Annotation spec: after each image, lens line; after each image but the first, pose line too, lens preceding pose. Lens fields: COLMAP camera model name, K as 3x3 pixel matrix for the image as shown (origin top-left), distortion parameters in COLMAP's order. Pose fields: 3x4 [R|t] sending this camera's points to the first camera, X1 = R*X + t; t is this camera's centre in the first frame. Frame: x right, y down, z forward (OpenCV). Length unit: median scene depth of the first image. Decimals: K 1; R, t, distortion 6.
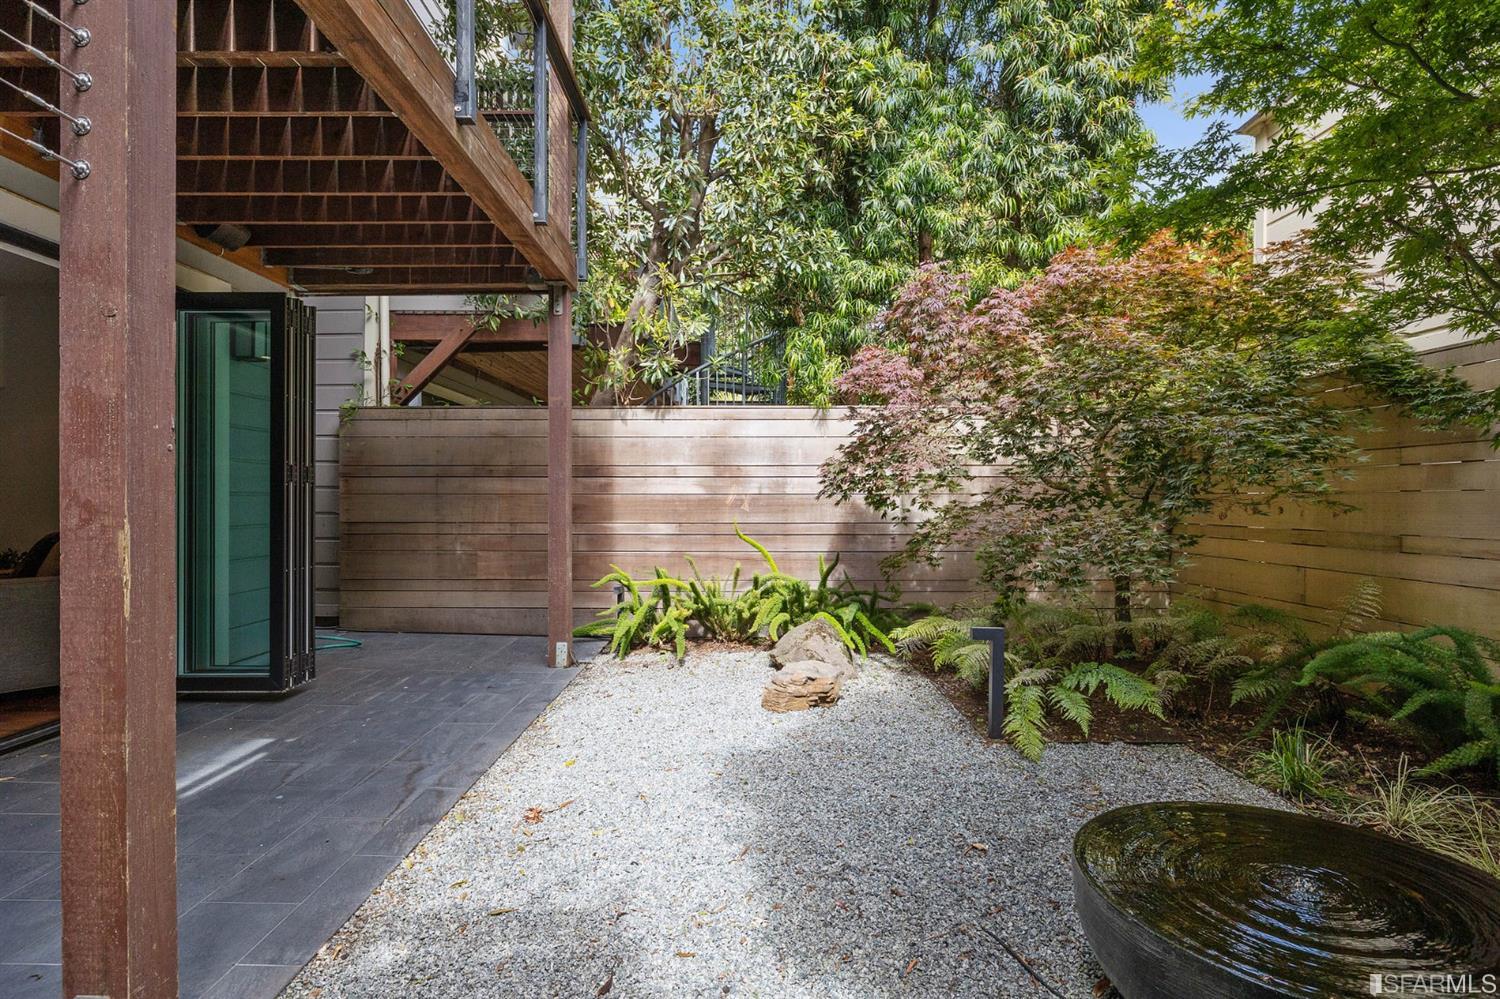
lens RADIAL K [[753.6, 0, 746.4], [0, 753.6, 501.2], [0, 0, 1]] dist [-0.000466, -0.000092]
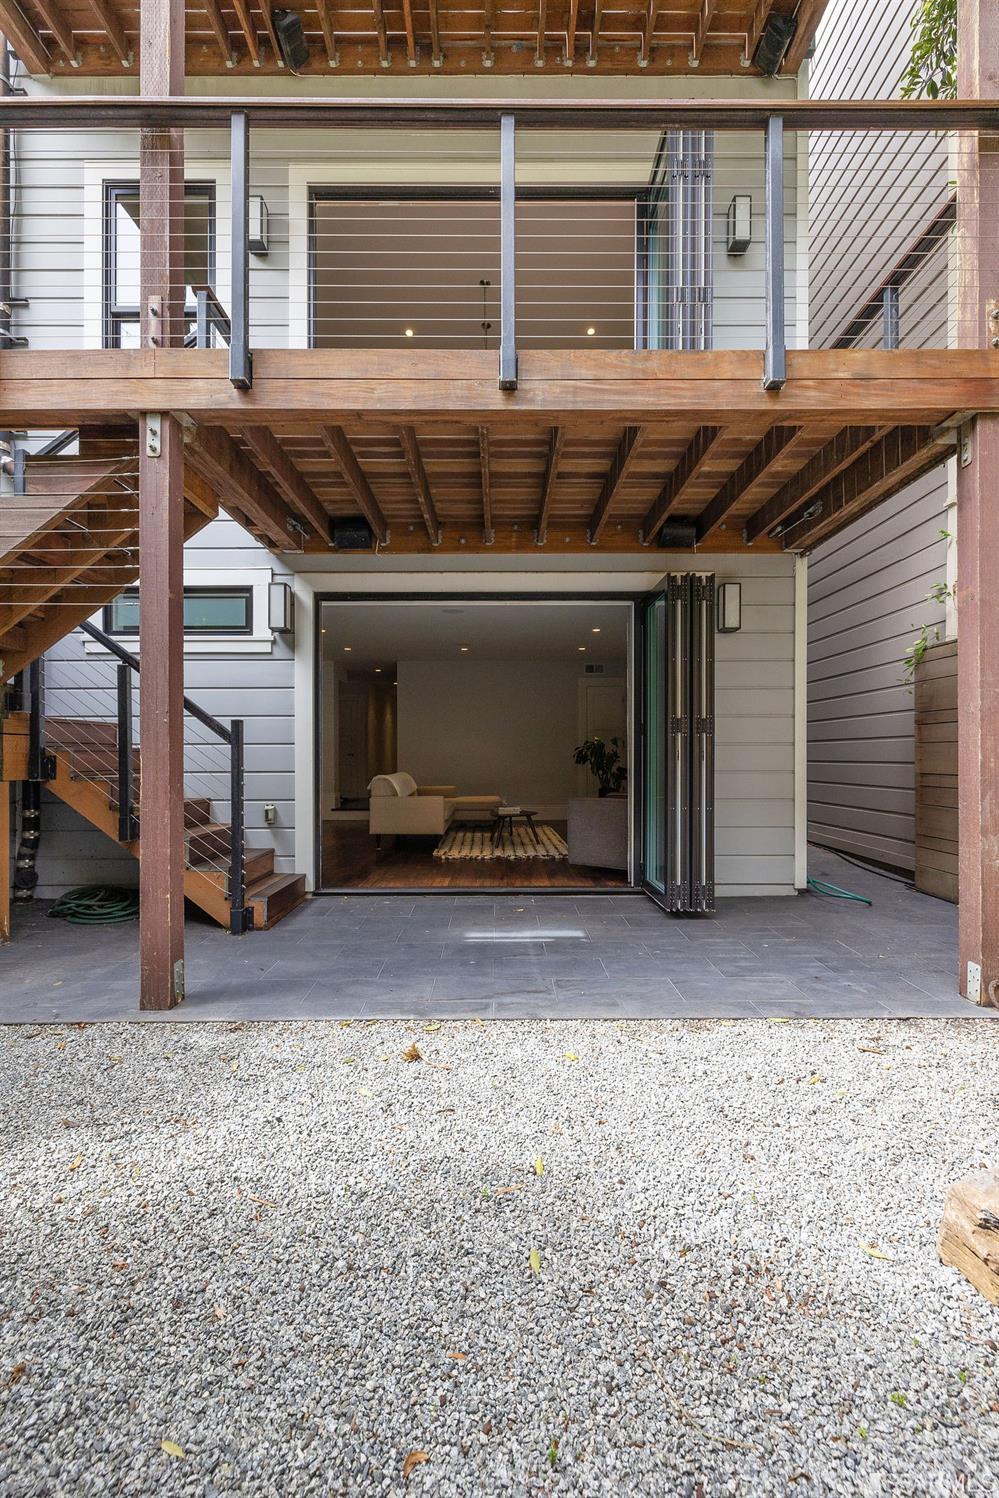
lens RADIAL K [[639.3, 0, 499.2], [0, 639.3, 752.1], [0, 0, 1]] dist [0.000374, 0.000028]
pose [[-0.011715, 0.002615, -0.999928, 0.408209], [0.003959, 0.999989, 0.002569, 0.000638], [0.999924, -0.003929, -0.011725, 0.773405]]
